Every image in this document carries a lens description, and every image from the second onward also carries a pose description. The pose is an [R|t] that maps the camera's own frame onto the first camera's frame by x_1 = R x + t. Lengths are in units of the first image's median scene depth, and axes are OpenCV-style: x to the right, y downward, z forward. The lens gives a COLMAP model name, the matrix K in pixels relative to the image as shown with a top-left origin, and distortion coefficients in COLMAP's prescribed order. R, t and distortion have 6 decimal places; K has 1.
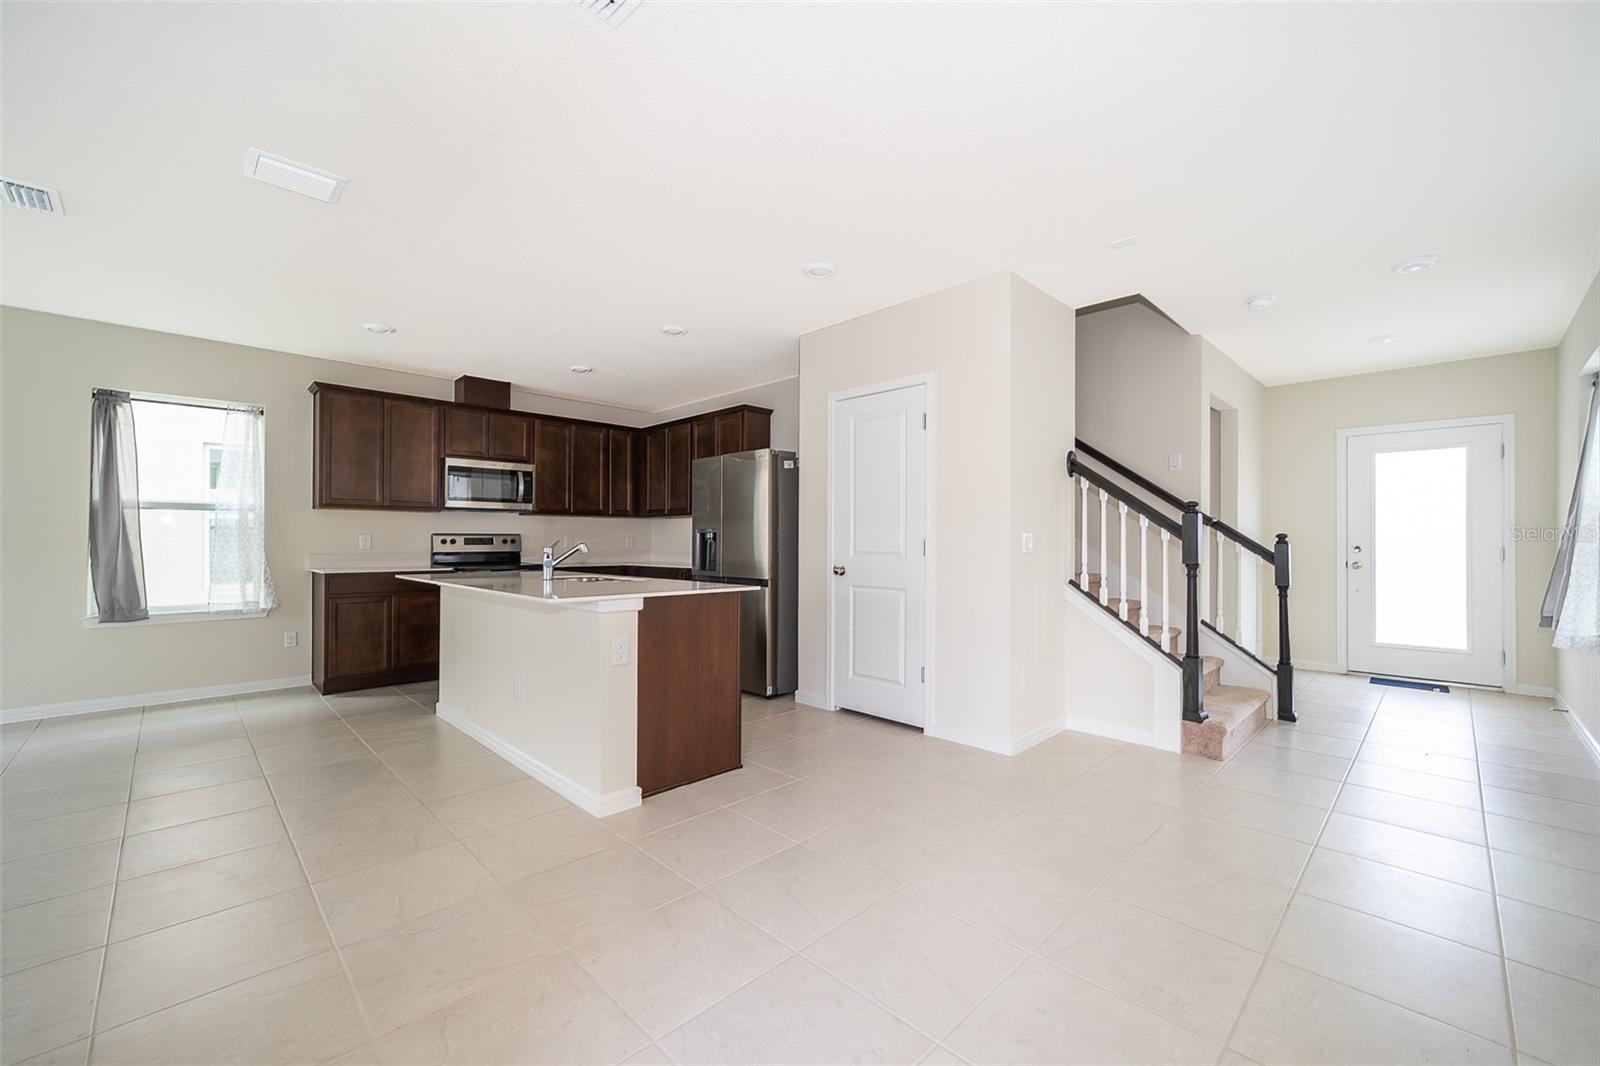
lens RADIAL K [[632.3, 0, 784.3], [0, 632.3, 546.2], [0, 0, 1]] dist [-0.000916, -0.001647]
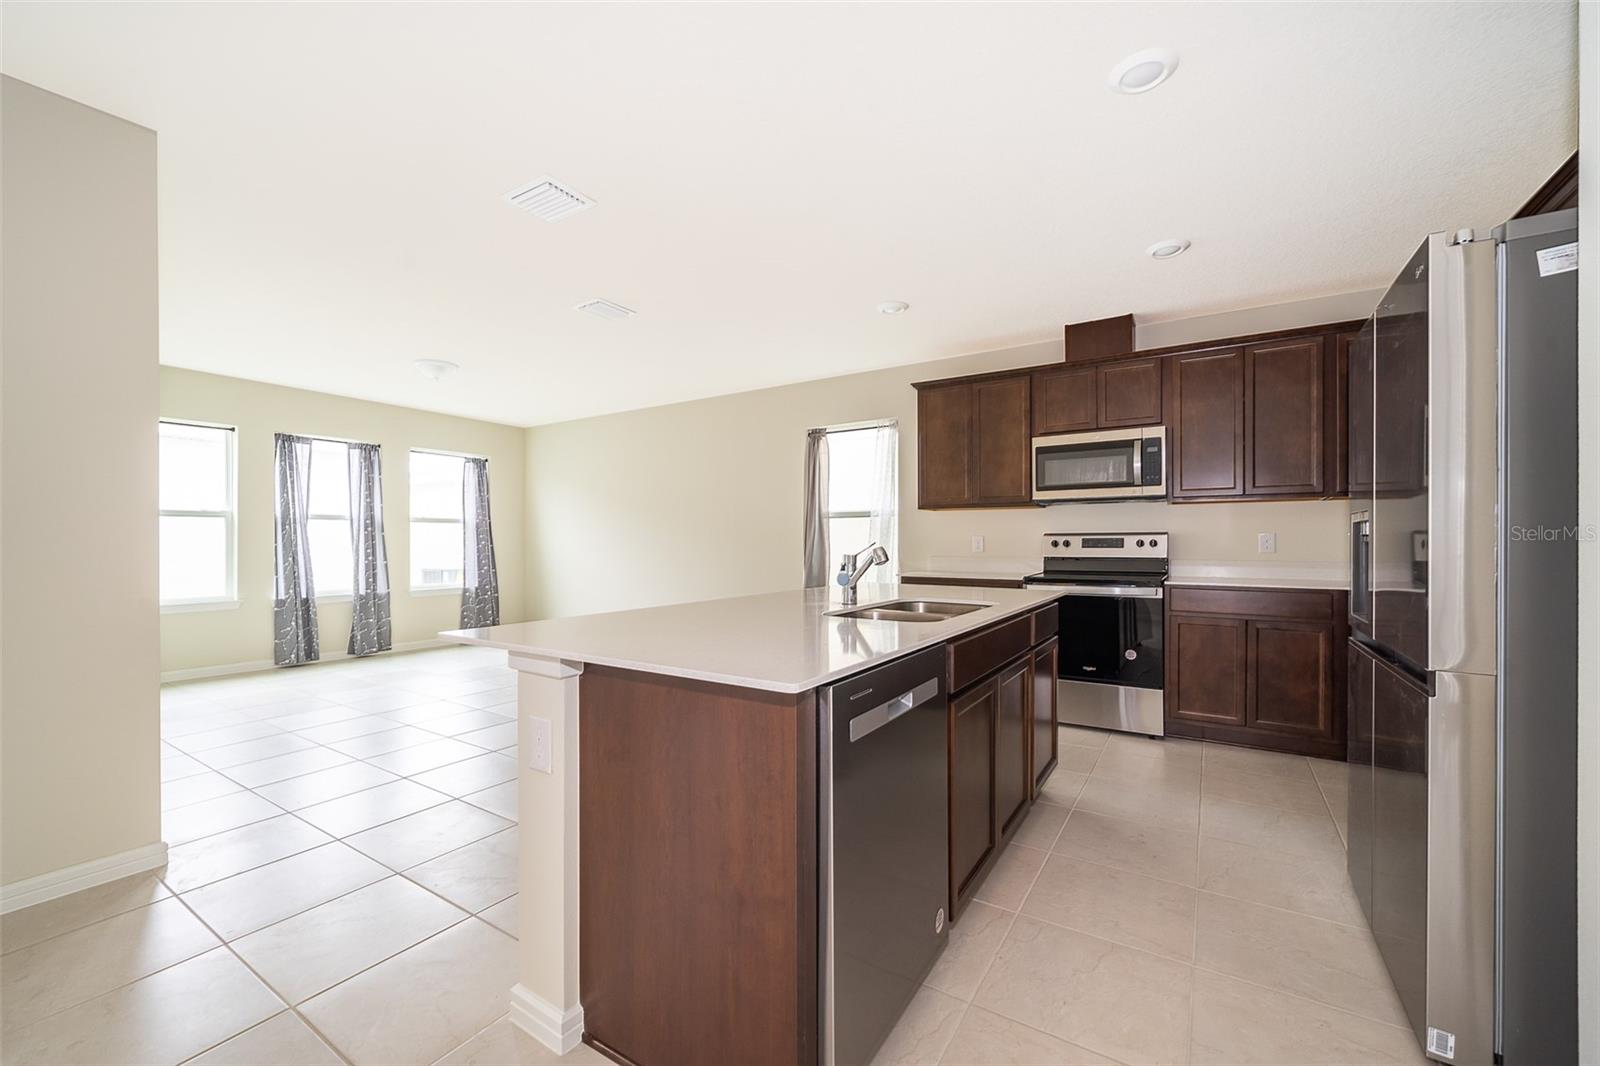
lens RADIAL K [[632.3, 0, 788.5], [0, 632.3, 540.3], [0, 0, 1]] dist [-0.000916, -0.001647]
pose [[0.239627, -0.004098, -0.970856, 0.163928], [-0.006871, 0.999959, -0.005917, -0.005169], [0.970841, 0.008088, 0.239589, 0.539497]]
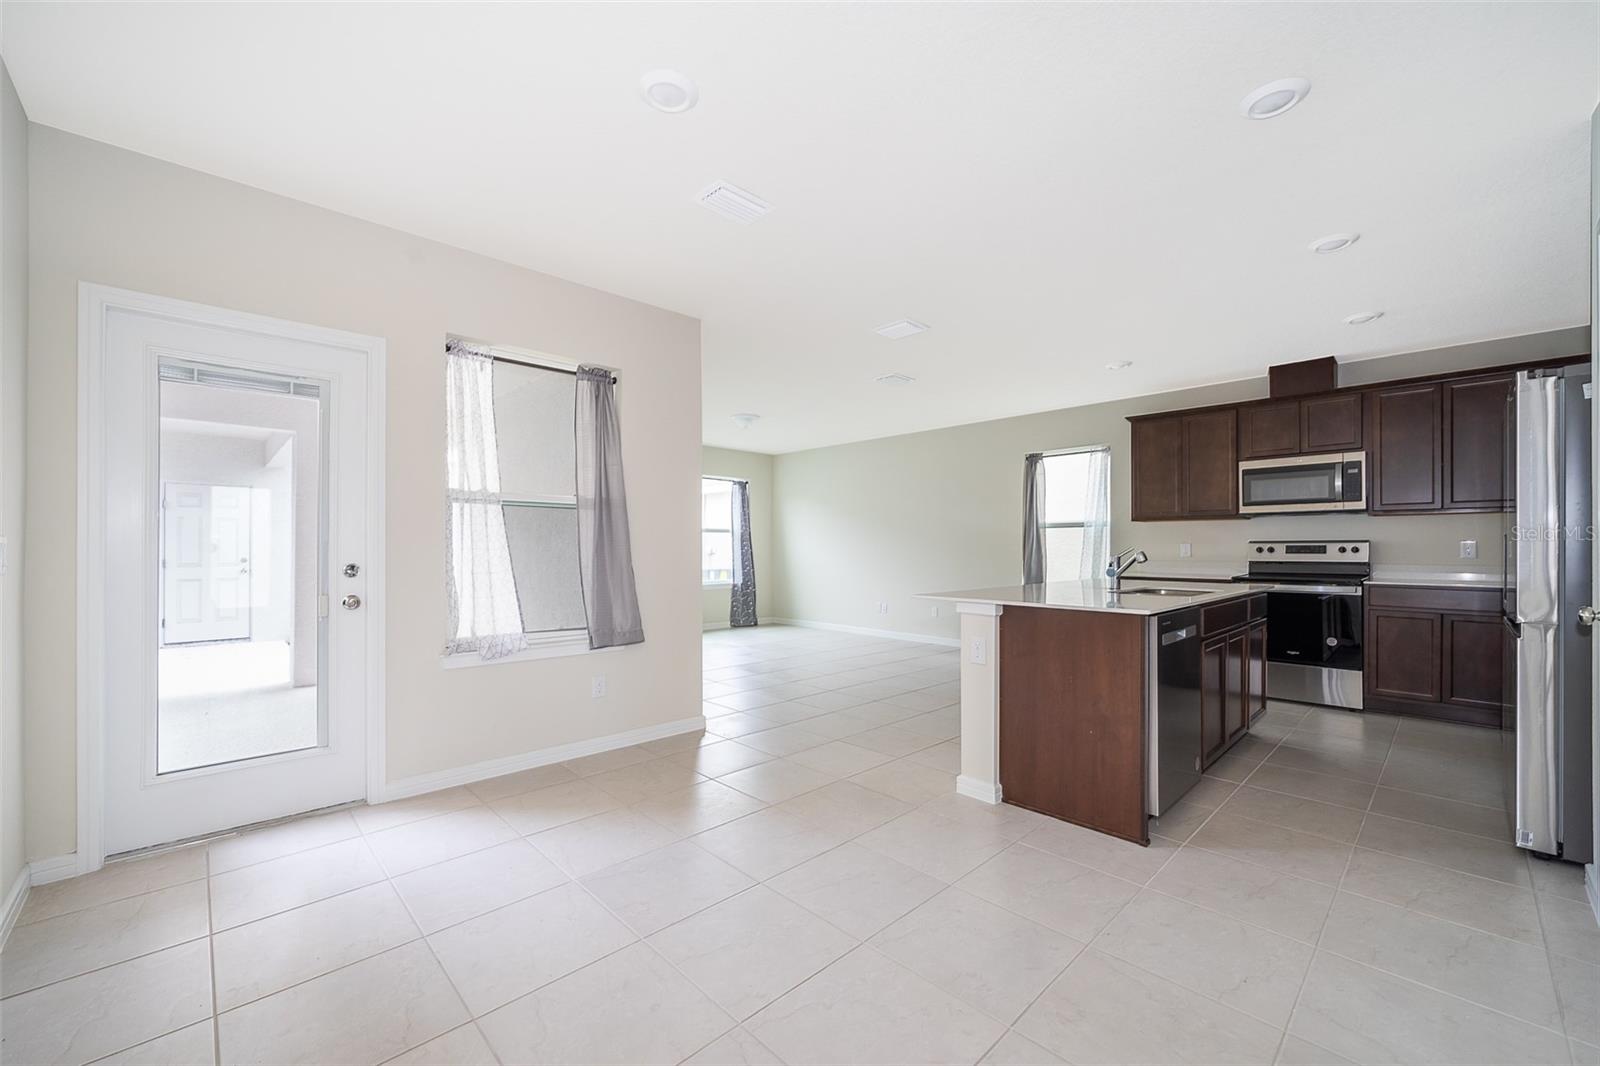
lens RADIAL K [[632.3, 0, 806.7], [0, 632.3, 545.0], [0, 0, 1]] dist [-0.000916, -0.001647]
pose [[0.032195, -0.005989, -0.999464, 0.408506], [-0.009411, 0.999936, -0.006295, -0.002793], [0.999437, 0.009609, 0.032137, 0.336172]]
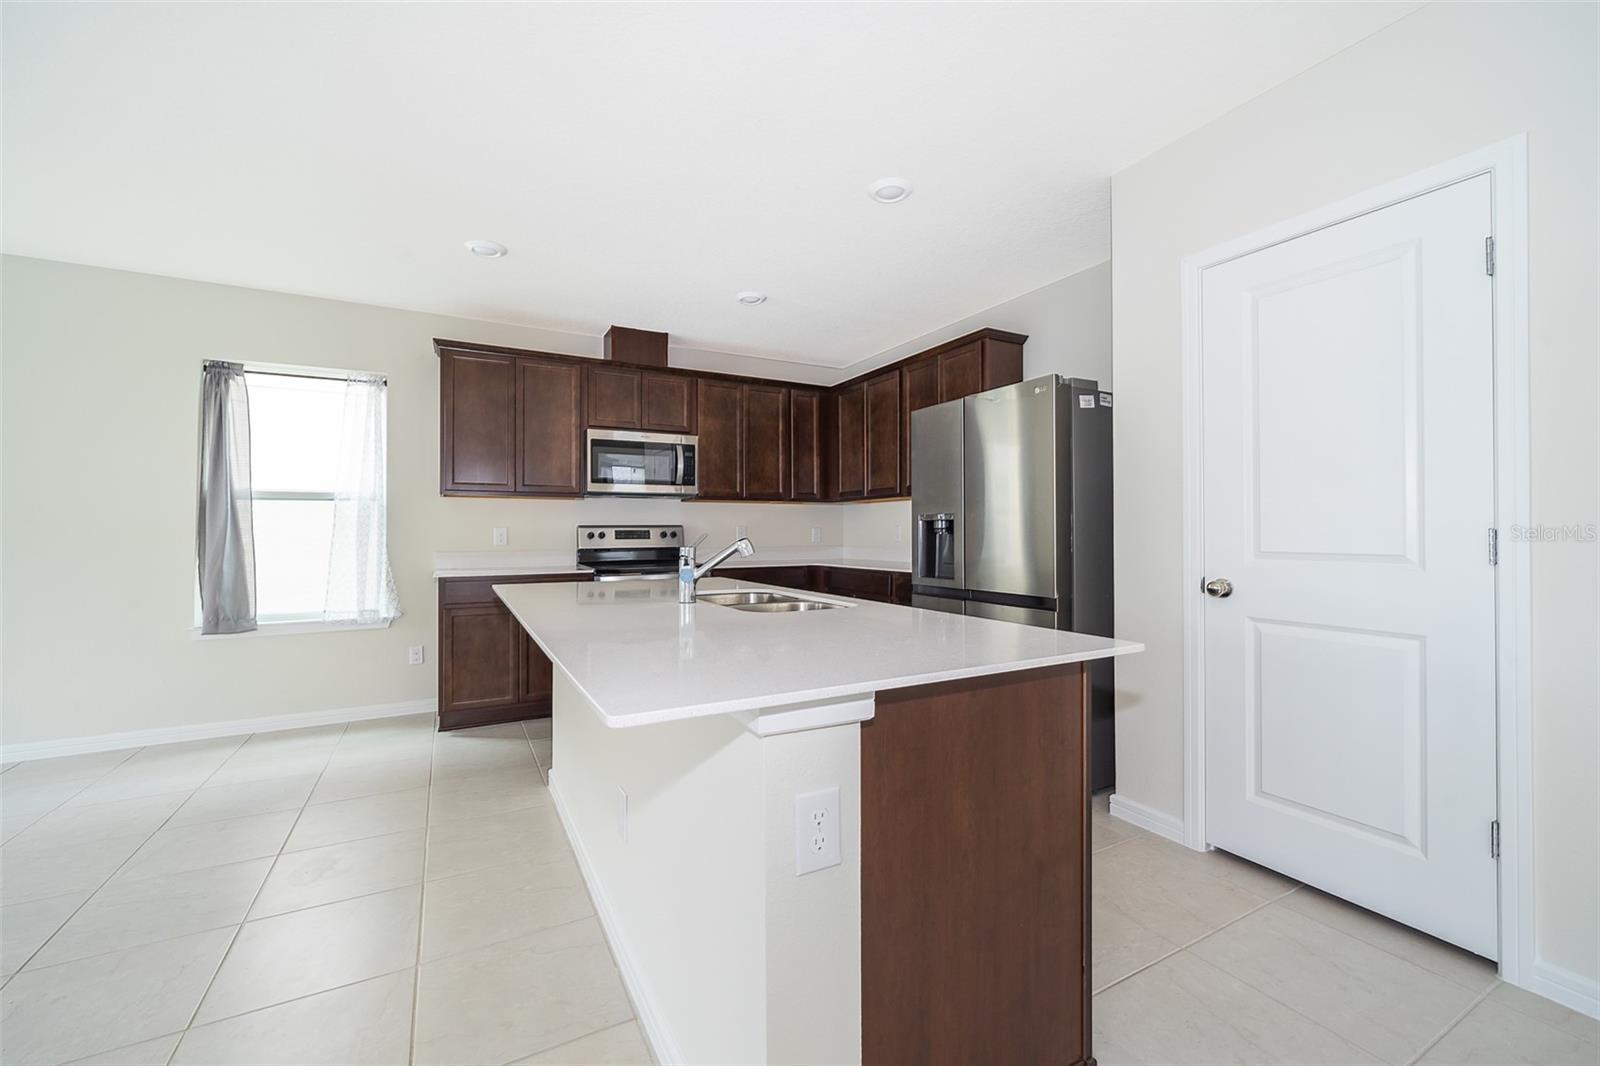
lens RADIAL K [[632.3, 0, 800.1], [0, 632.3, 526.4], [0, 0, 1]] dist [-0.000916, -0.001647]
pose [[0.967904, -0.008336, -0.251182, -0.090859], [0.003784, 0.999820, -0.018598, -0.003350], [0.251292, 0.017051, 0.967761, 0.323888]]
